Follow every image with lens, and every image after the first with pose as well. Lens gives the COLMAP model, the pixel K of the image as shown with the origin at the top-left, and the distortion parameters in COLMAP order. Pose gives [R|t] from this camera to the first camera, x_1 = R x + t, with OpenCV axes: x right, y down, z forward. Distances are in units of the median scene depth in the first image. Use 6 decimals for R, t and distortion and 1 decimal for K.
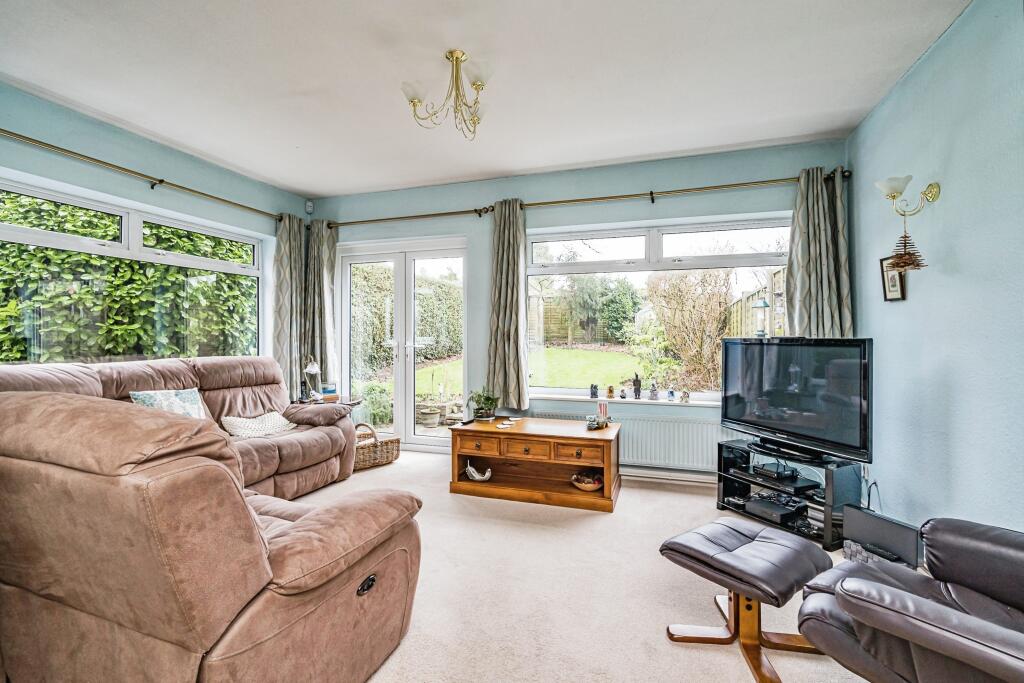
lens RADIAL K [[461.2, 0, 508.5], [0, 461.2, 321.0], [0, 0, 1]] dist [-0.000196, -0.000083]
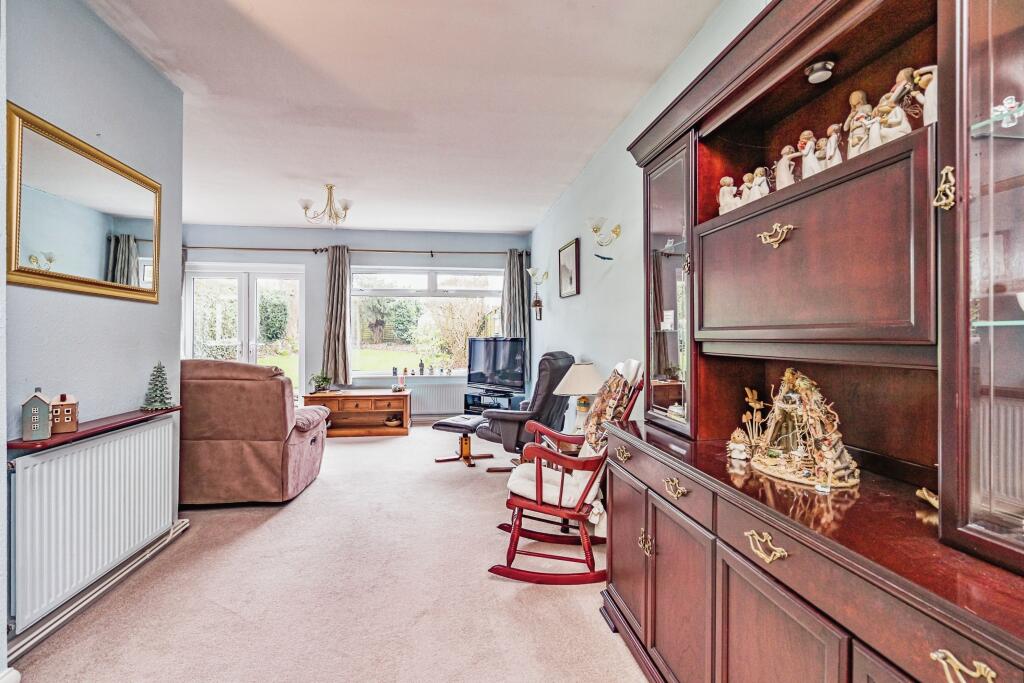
lens RADIAL K [[461.2, 0, 508.5], [0, 461.2, 321.0], [0, 0, 1]] dist [-0.000196, -0.000083]
pose [[0.893628, 0.012649, 0.448631, -0.179631], [-0.011548, 0.999920, -0.005191, -0.016688], [-0.448660, -0.000542, 0.893702, -0.592095]]
